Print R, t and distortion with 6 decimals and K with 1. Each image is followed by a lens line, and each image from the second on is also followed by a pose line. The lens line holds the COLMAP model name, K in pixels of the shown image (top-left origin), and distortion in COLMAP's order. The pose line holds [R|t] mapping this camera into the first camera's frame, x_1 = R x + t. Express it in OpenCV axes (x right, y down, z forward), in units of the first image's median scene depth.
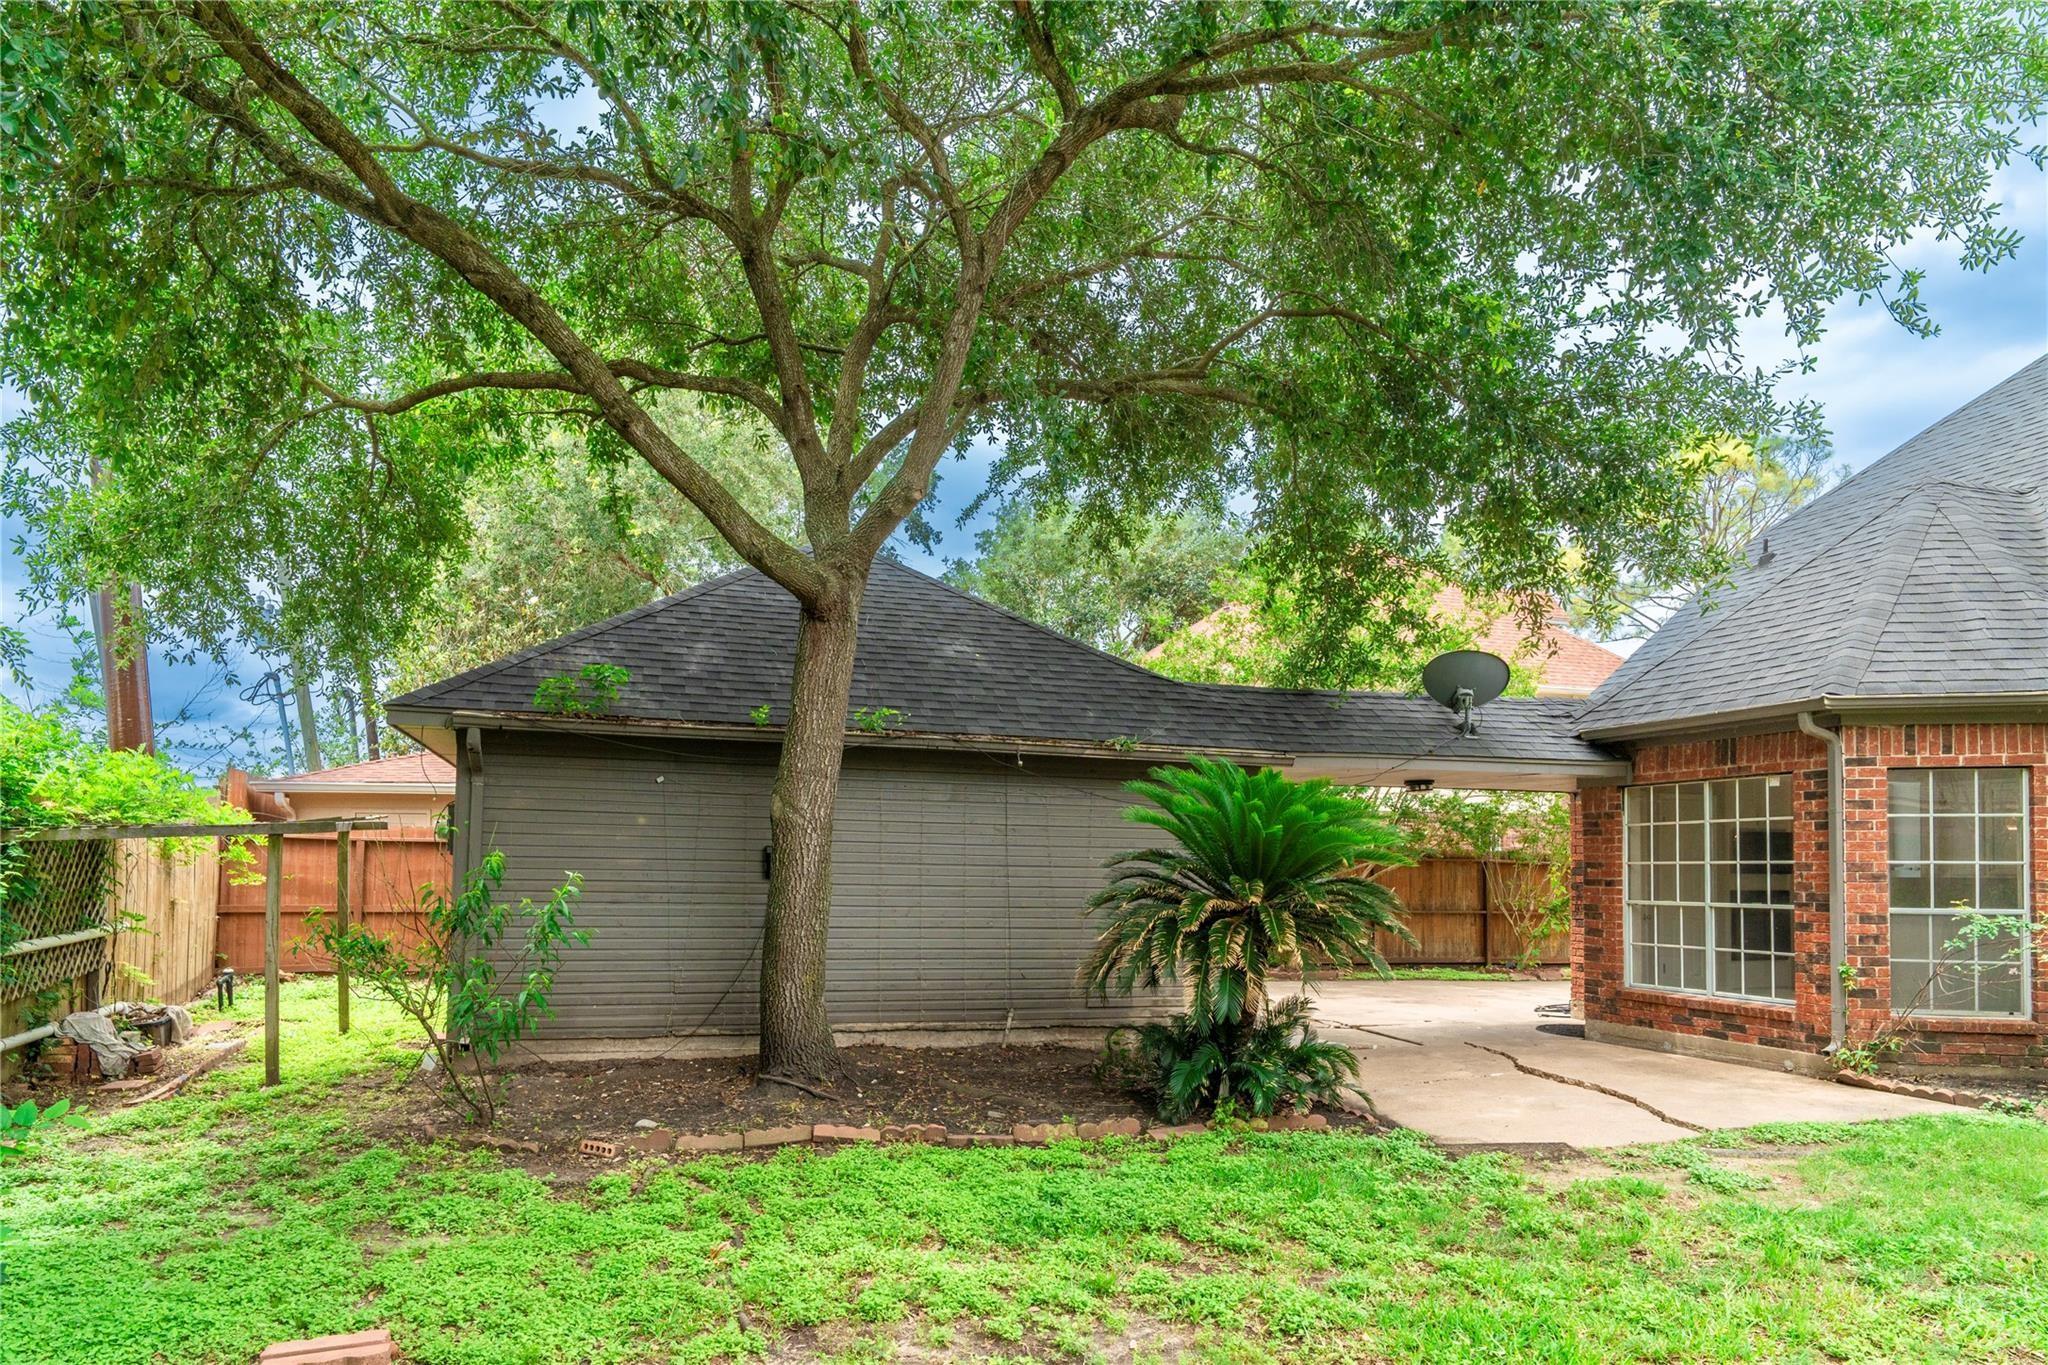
lens RADIAL K [[1244.7, 0, 1145.4], [0, 1244.7, 790.8], [0, 0, 1]] dist [0.002925, 0.000382]
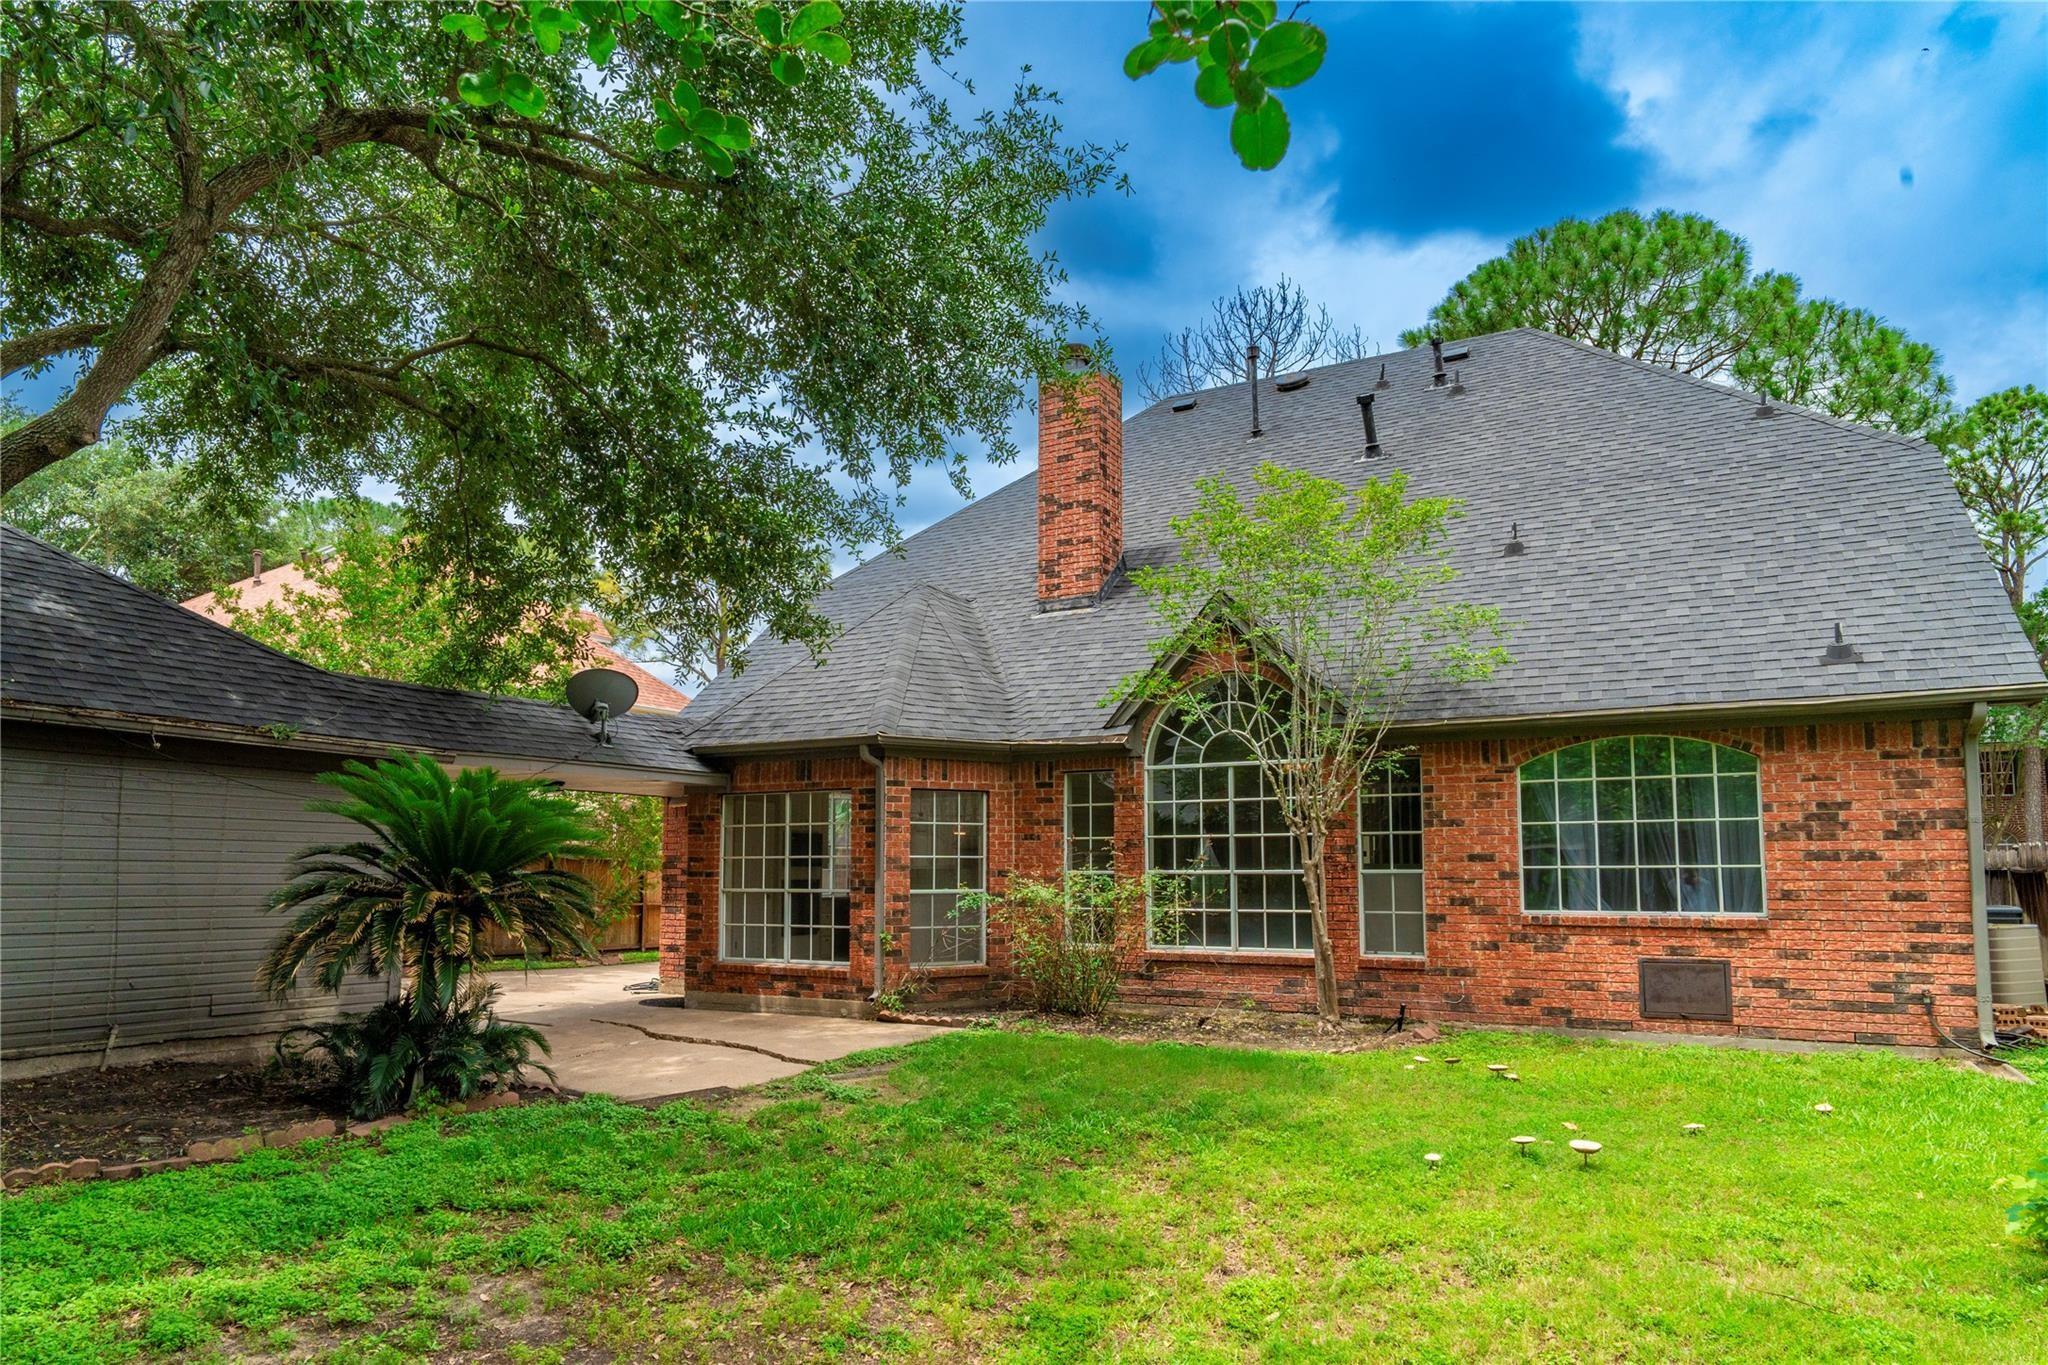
lens RADIAL K [[1244.7, 0, 1009.3], [0, 1244.7, 692.1], [0, 0, 1]] dist [0.002925, 0.000382]
pose [[0.717954, 0.092107, 0.689970, -0.296053], [-0.037908, 0.994910, -0.093368, 0.000295], [-0.695057, 0.040879, 0.717791, -0.078720]]
